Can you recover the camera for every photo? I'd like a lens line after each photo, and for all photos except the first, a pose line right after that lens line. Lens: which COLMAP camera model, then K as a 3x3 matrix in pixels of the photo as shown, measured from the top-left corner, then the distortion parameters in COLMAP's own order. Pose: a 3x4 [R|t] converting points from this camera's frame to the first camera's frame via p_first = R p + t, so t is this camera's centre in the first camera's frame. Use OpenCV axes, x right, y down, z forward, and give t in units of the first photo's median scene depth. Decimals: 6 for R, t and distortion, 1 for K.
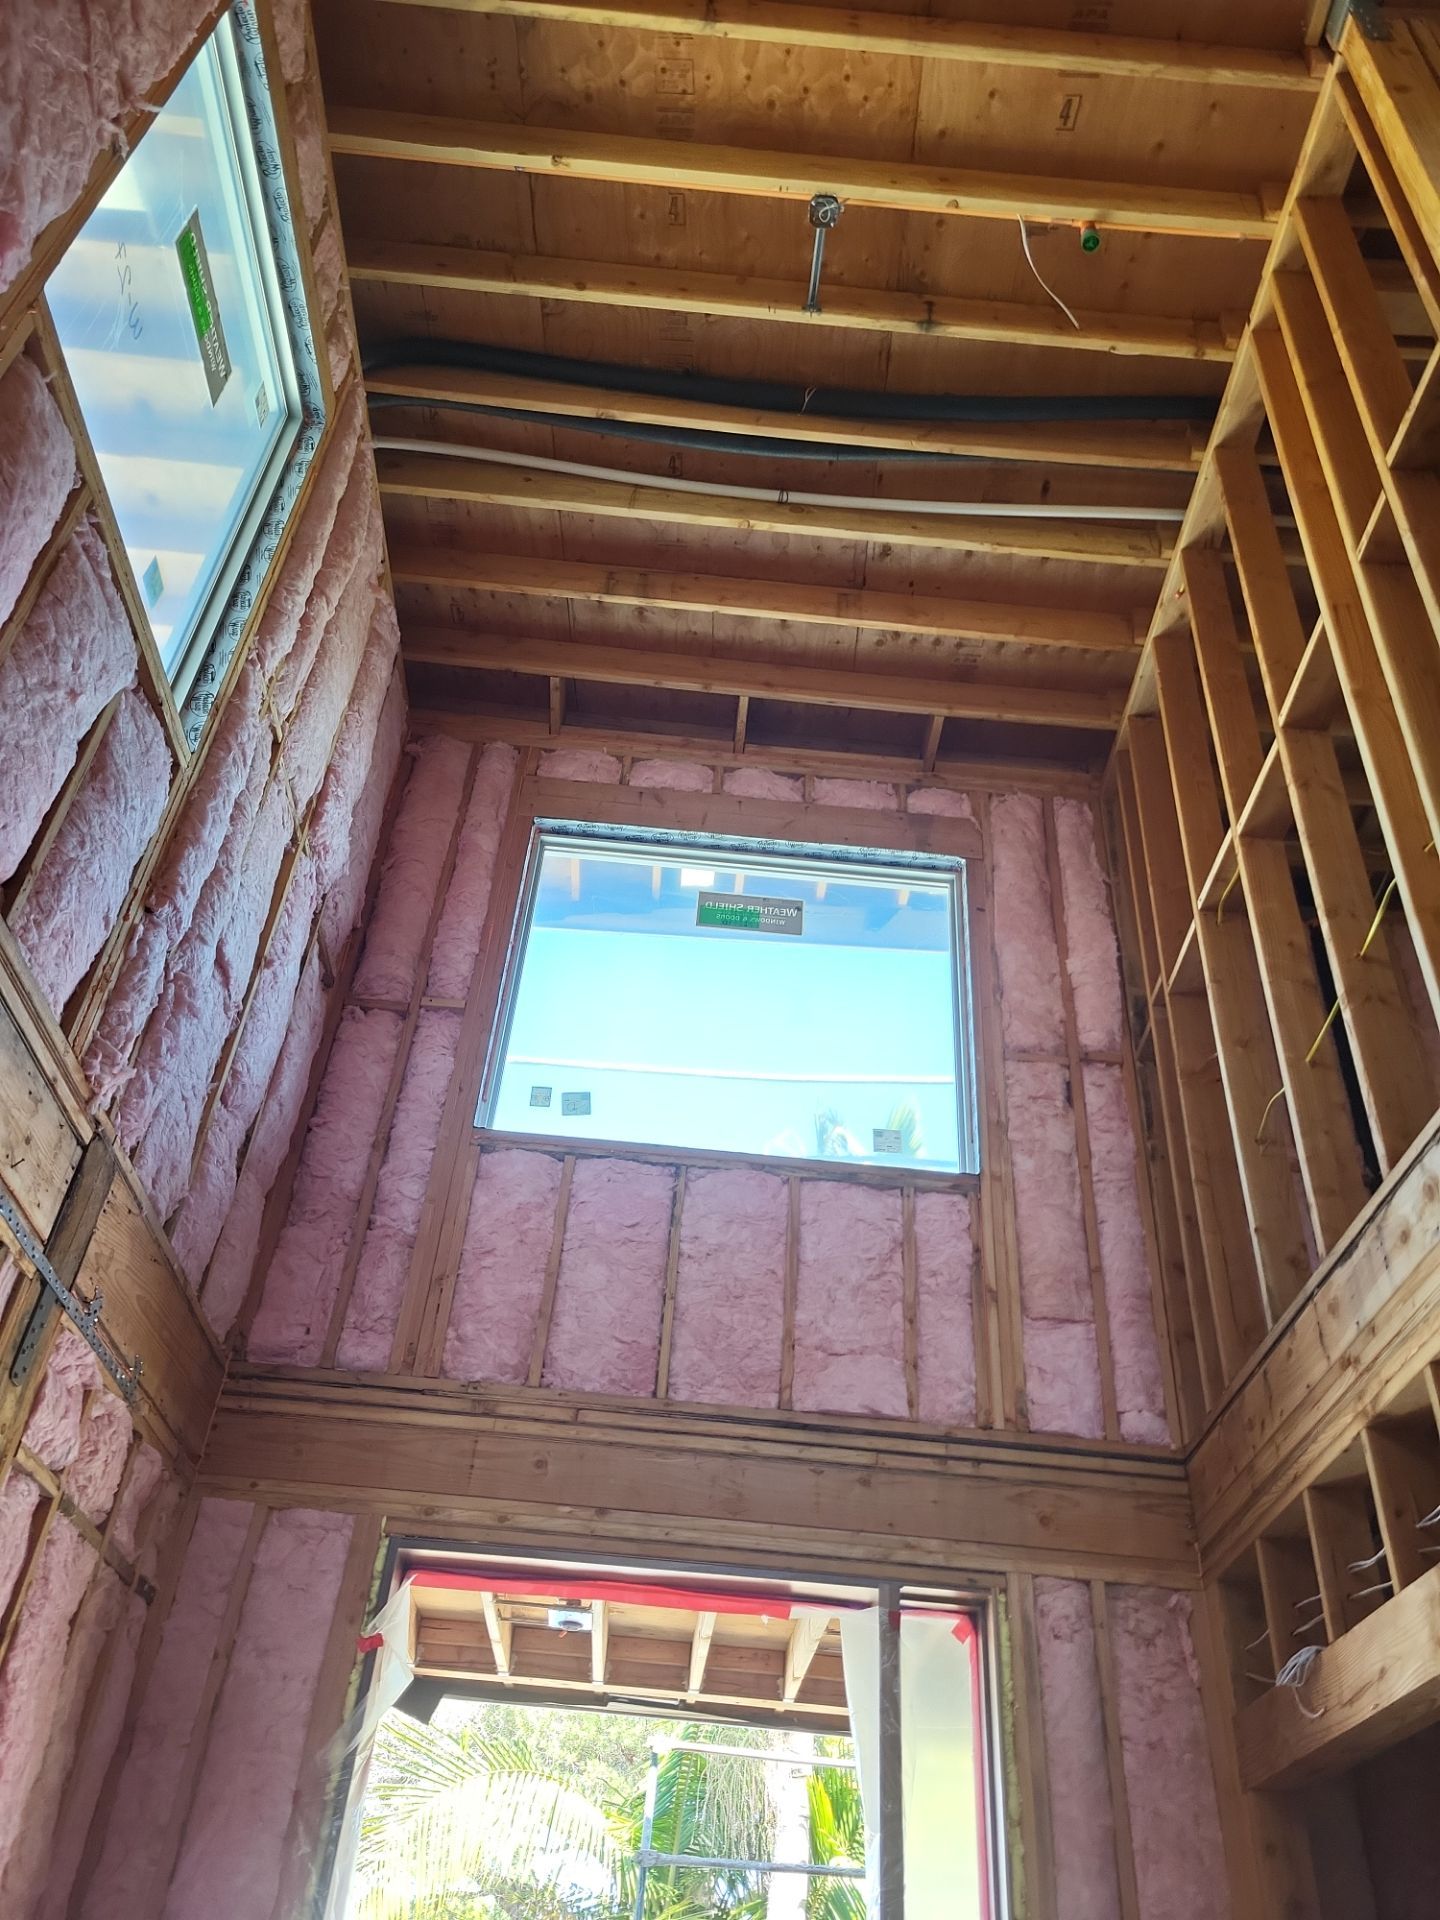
lens RADIAL K [[1472.1, 0, 718.6], [0, 1472.1, 956.4], [0, 0, 1]] dist [0.081465, -0.019841]
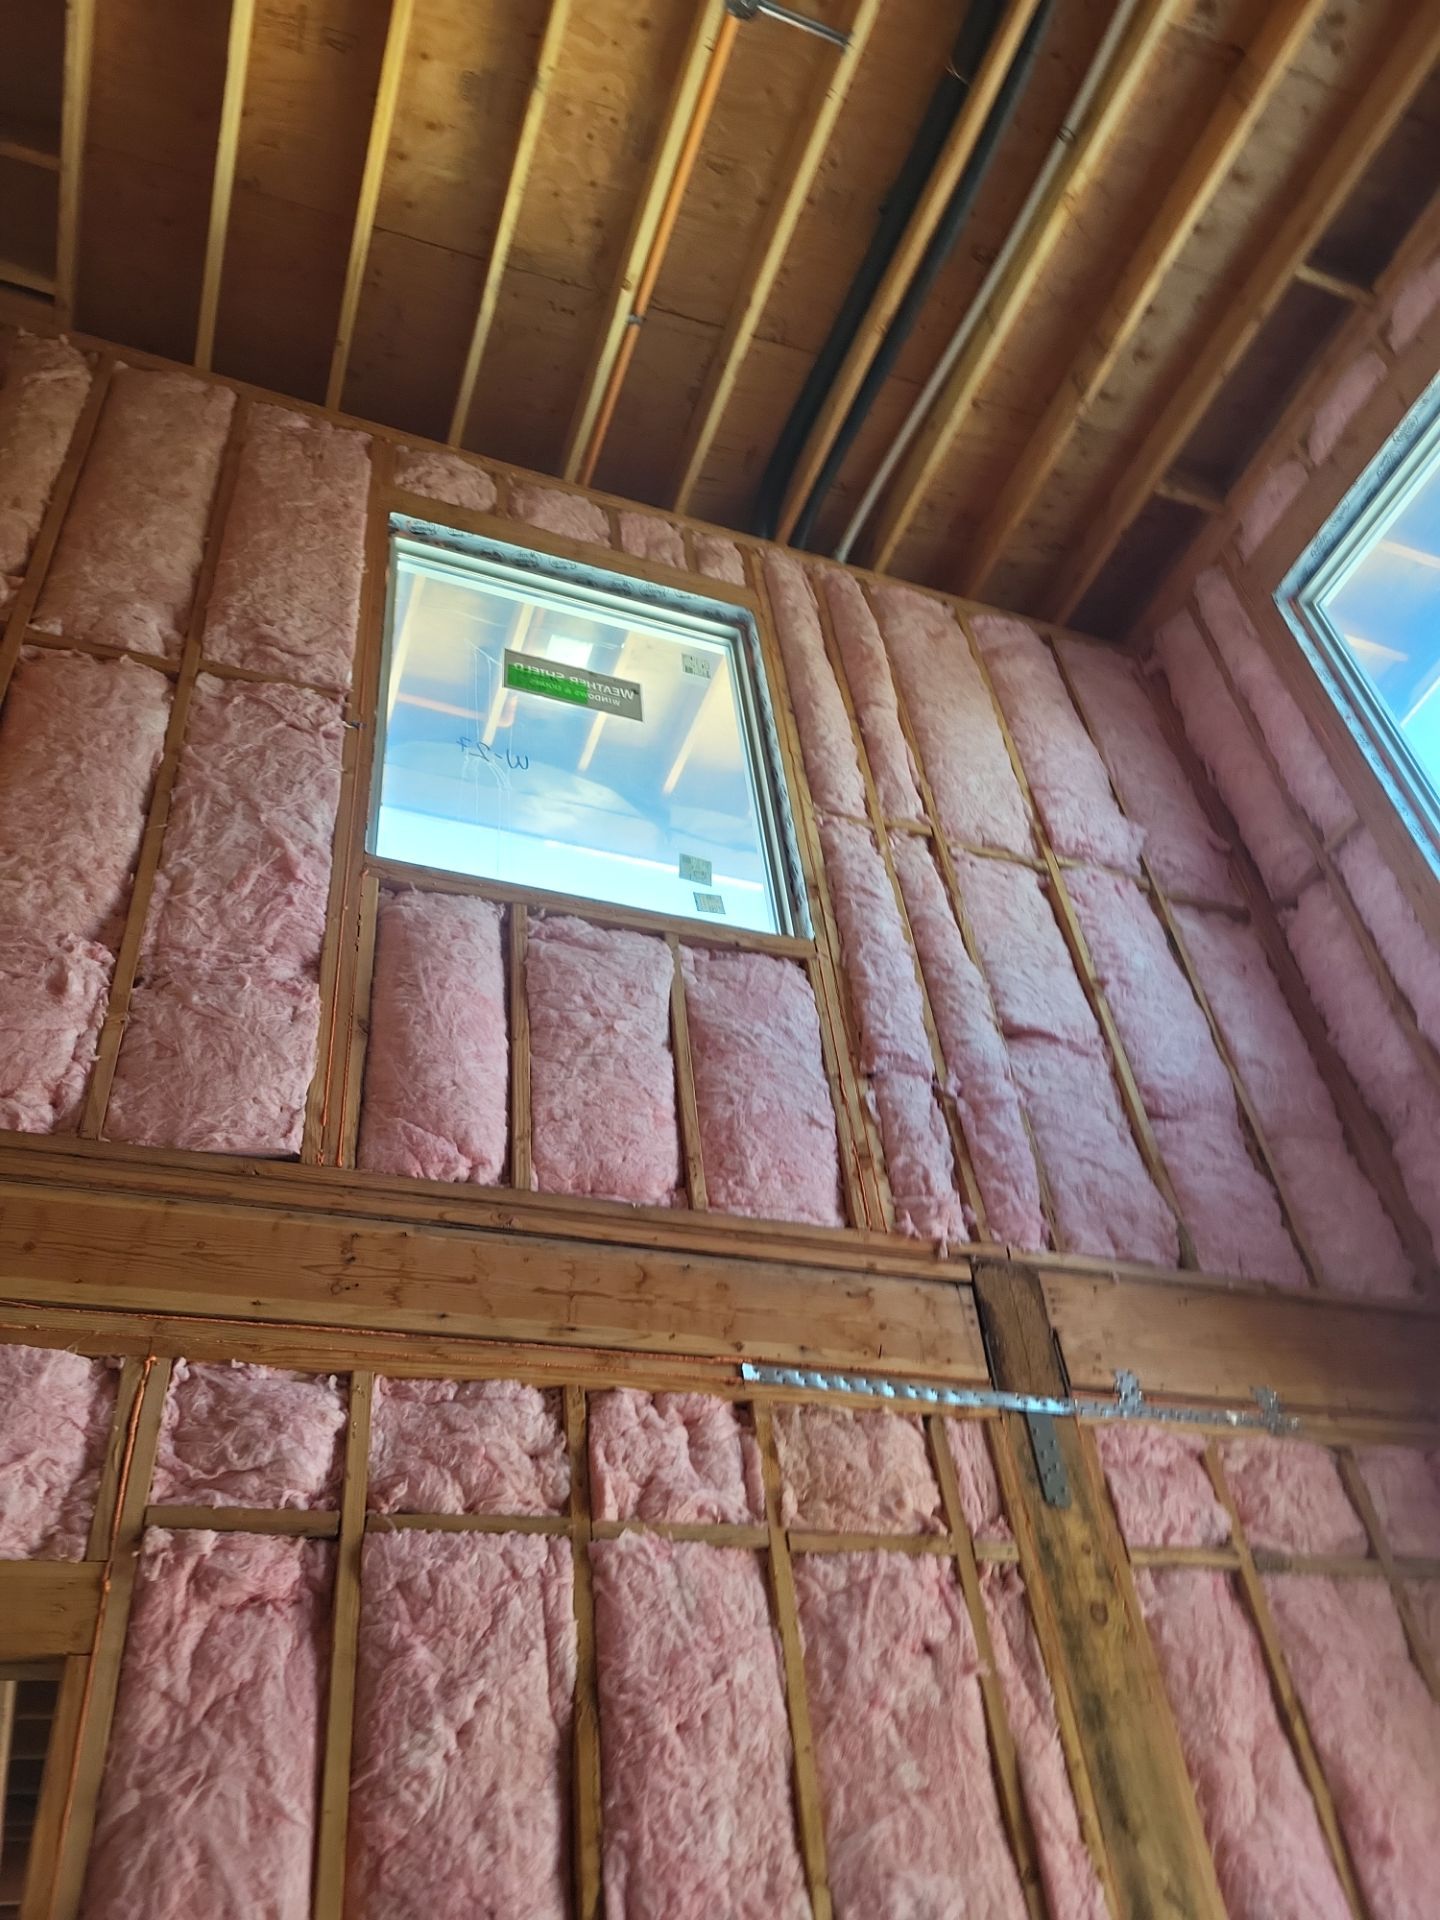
lens RADIAL K [[1472.1, 0, 720.6], [0, 1472.1, 965.9], [0, 0, 1]] dist [0.081465, -0.019841]
pose [[0.290604, -0.700614, -0.651682, 0.239905], [0.679618, 0.630563, -0.374847, 0.180459], [0.673550, -0.333962, 0.659394, 0.207065]]
